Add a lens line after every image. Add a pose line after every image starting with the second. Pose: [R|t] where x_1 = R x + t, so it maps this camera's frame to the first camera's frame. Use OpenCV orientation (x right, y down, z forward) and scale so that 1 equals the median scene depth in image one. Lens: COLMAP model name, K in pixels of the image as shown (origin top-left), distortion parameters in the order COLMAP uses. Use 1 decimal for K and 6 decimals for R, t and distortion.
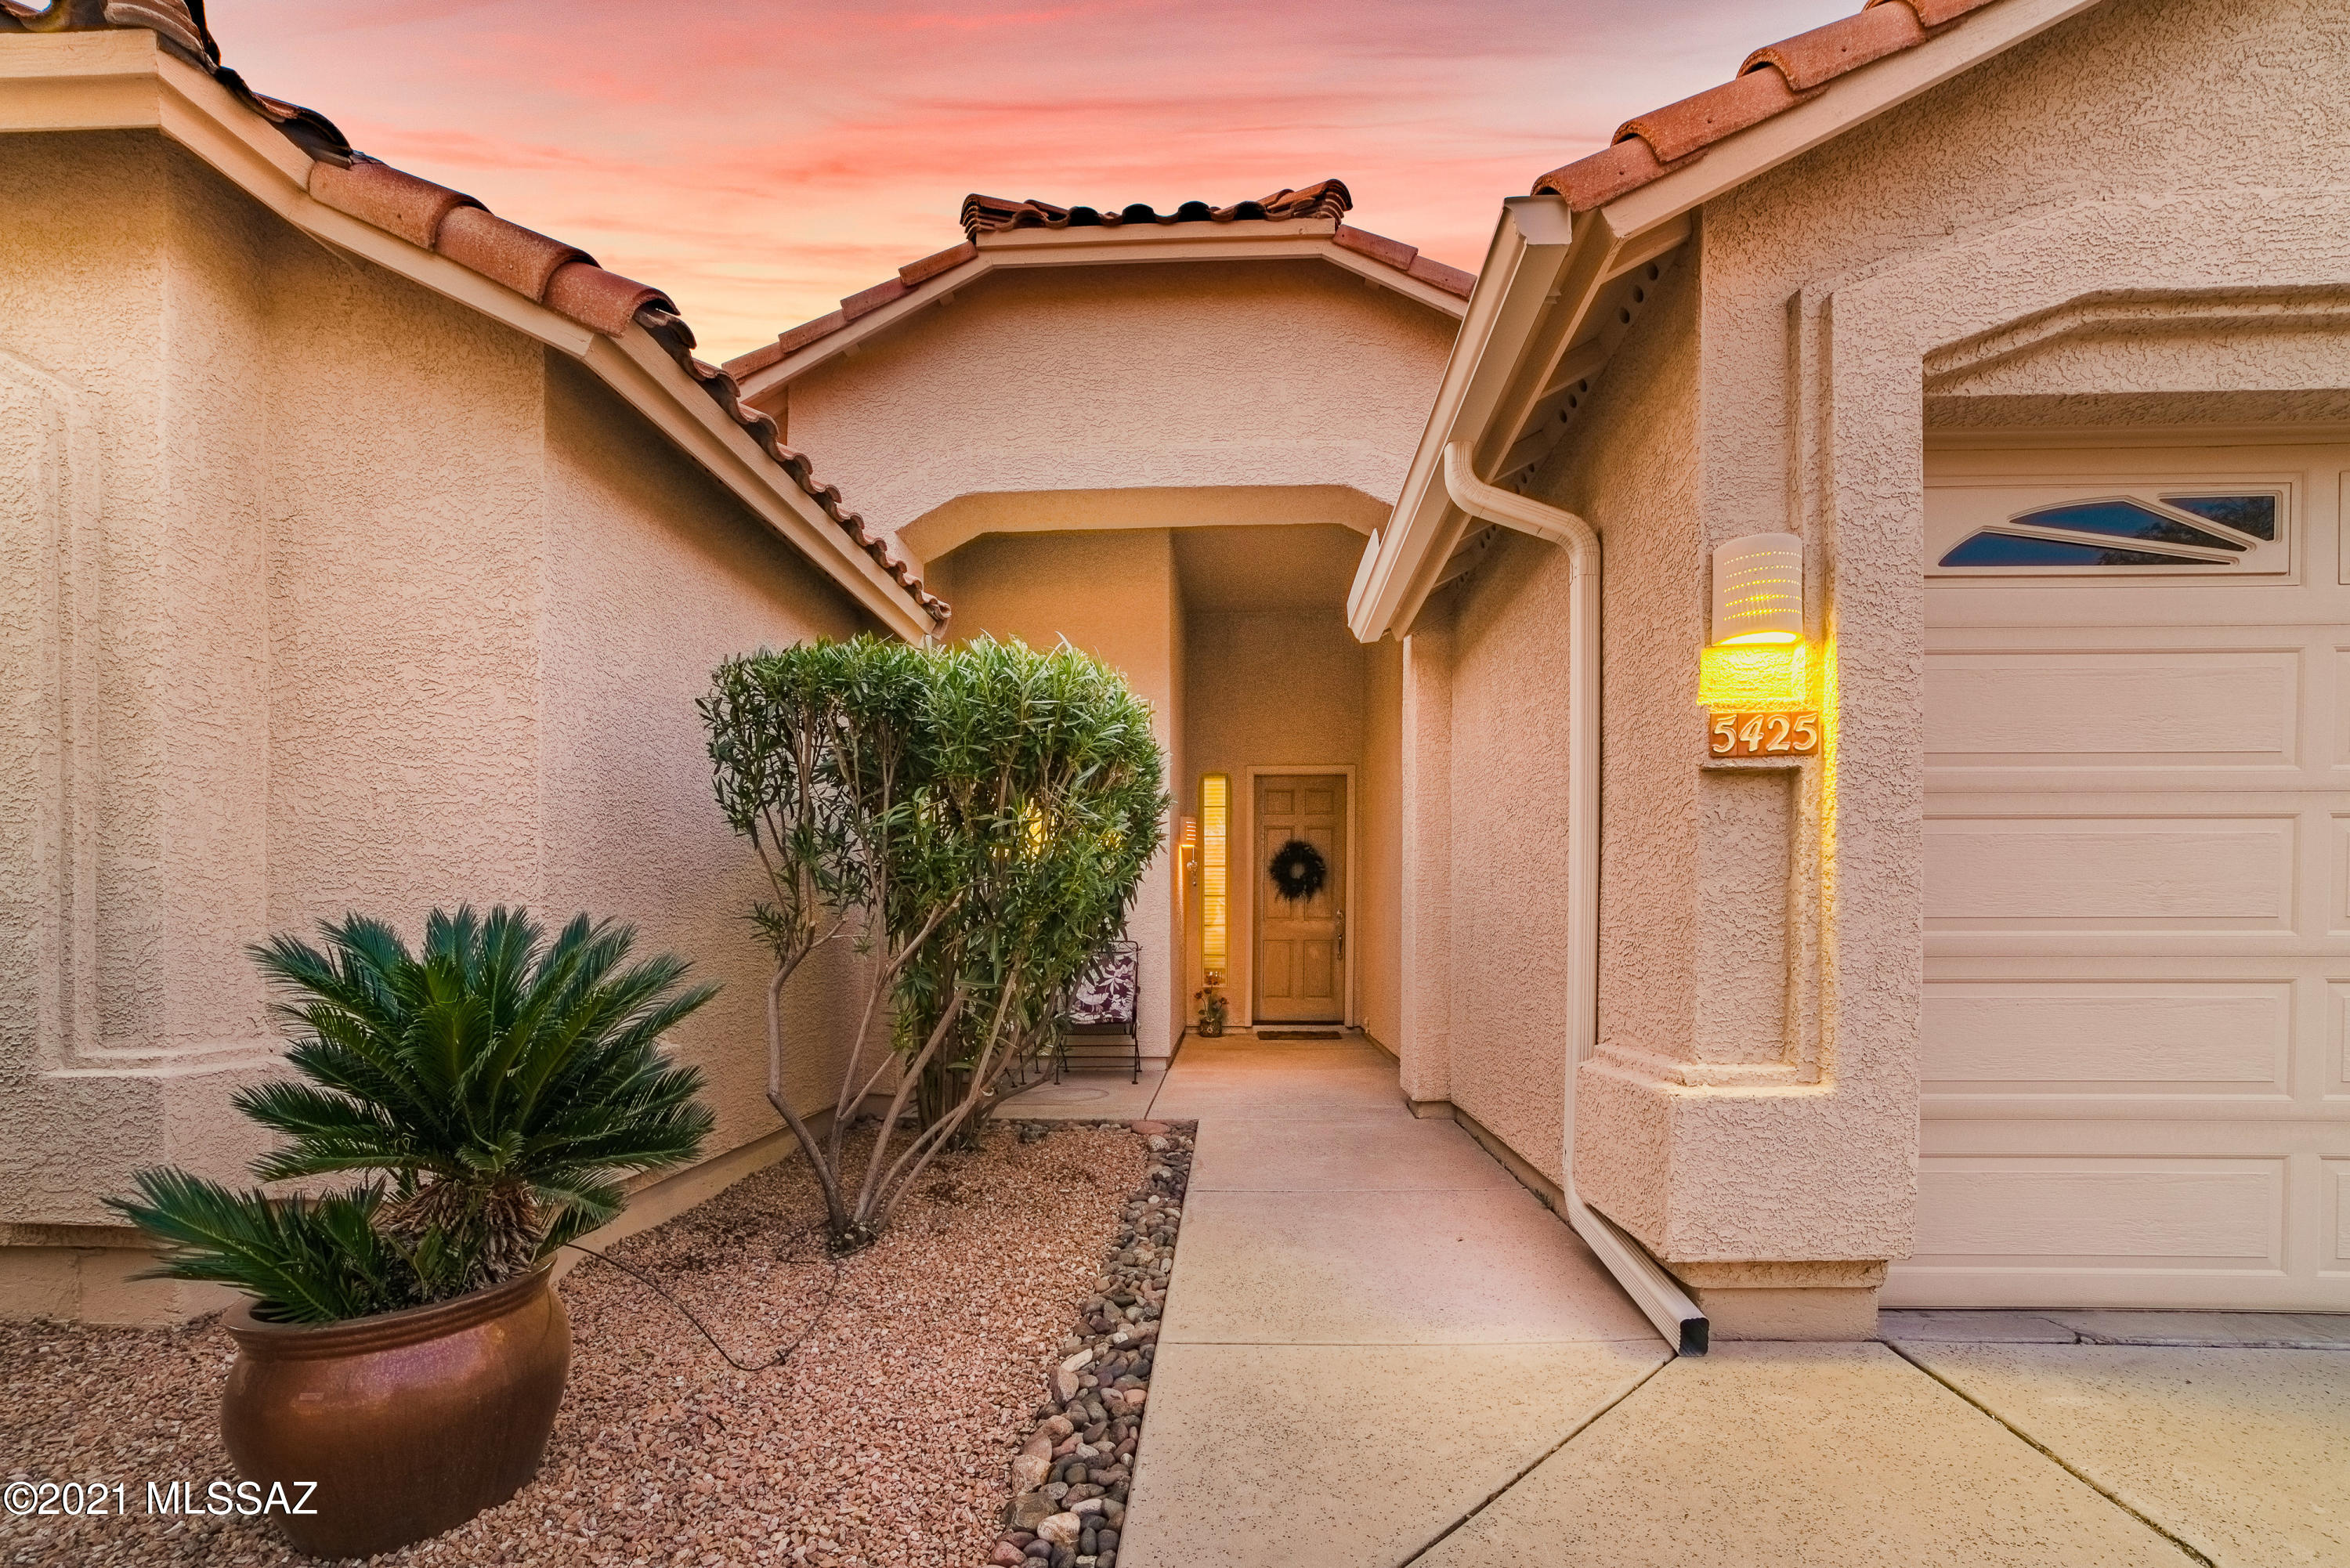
lens RADIAL K [[984.6, 0, 1208.8], [0, 984.6, 909.2], [0, 0, 1]] dist [-0.006377, 0.000499]
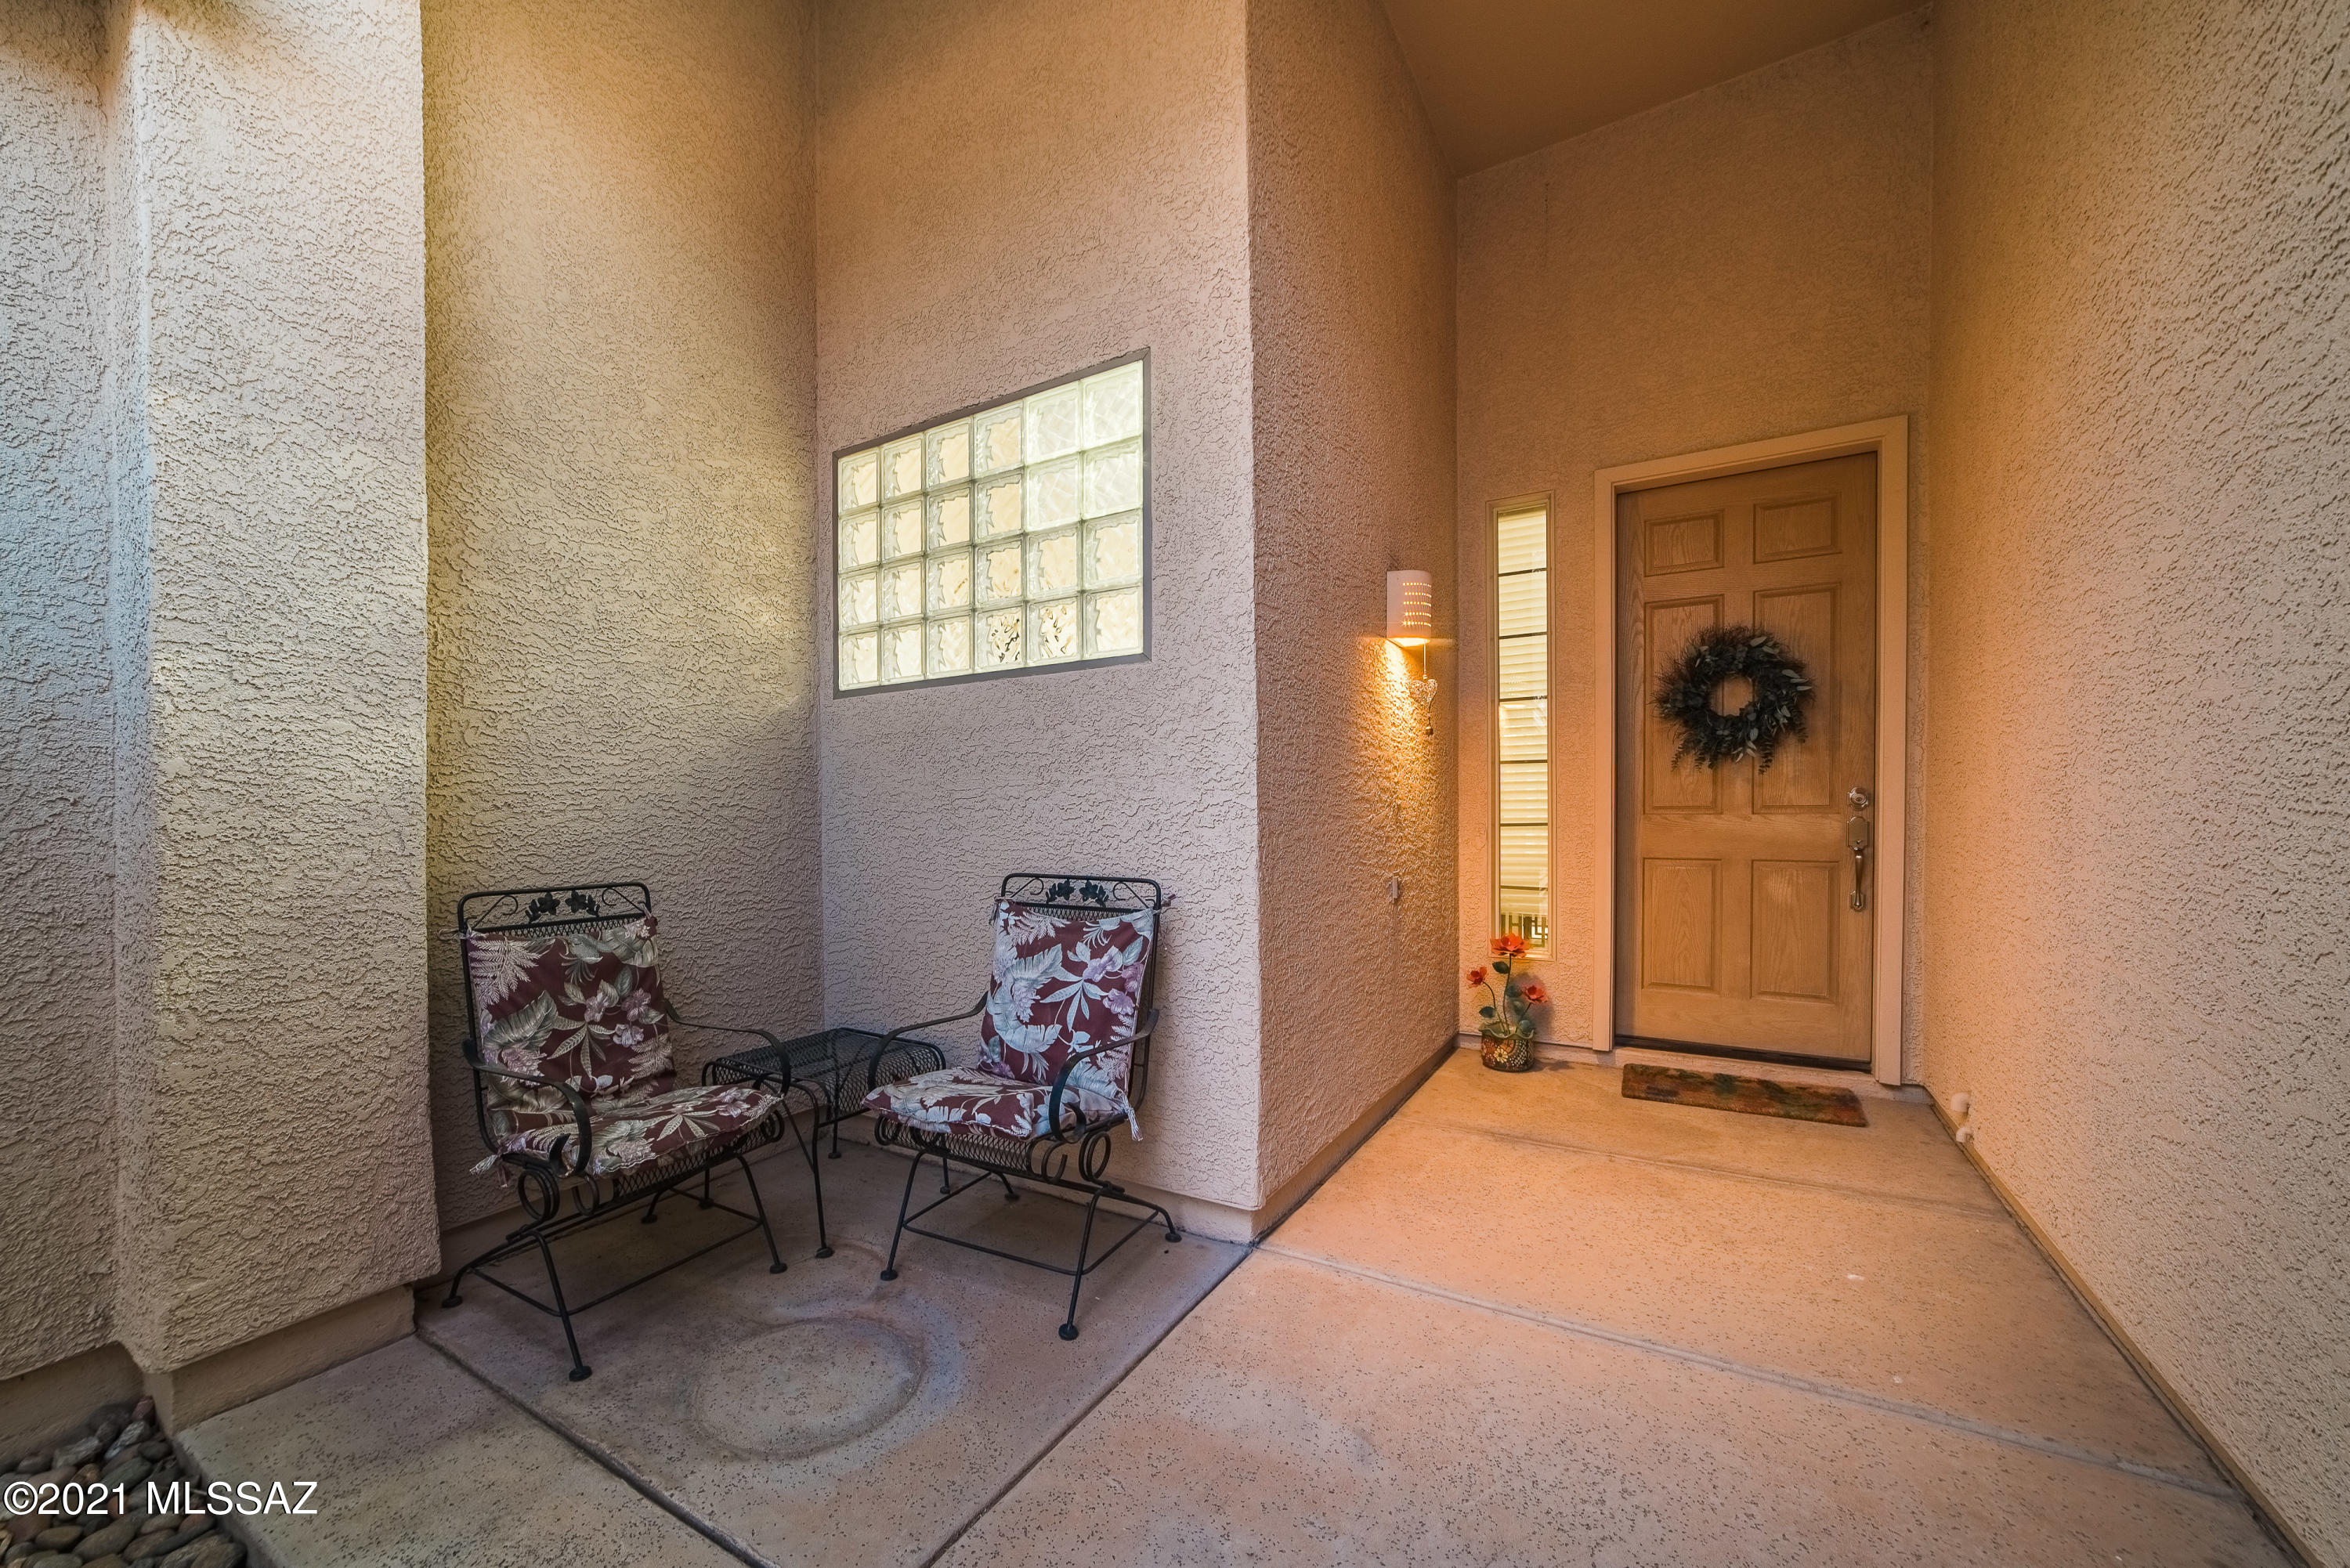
lens RADIAL K [[913.8, 0, 1132.6], [0, 913.8, 810.1], [0, 0, 1]] dist [-0.008745, 0.003520]
pose [[0.863030, -0.006093, -0.505116, 0.065115], [0.012544, 0.999877, 0.009373, 0.002742], [0.504997, -0.014425, 0.863001, 0.529390]]
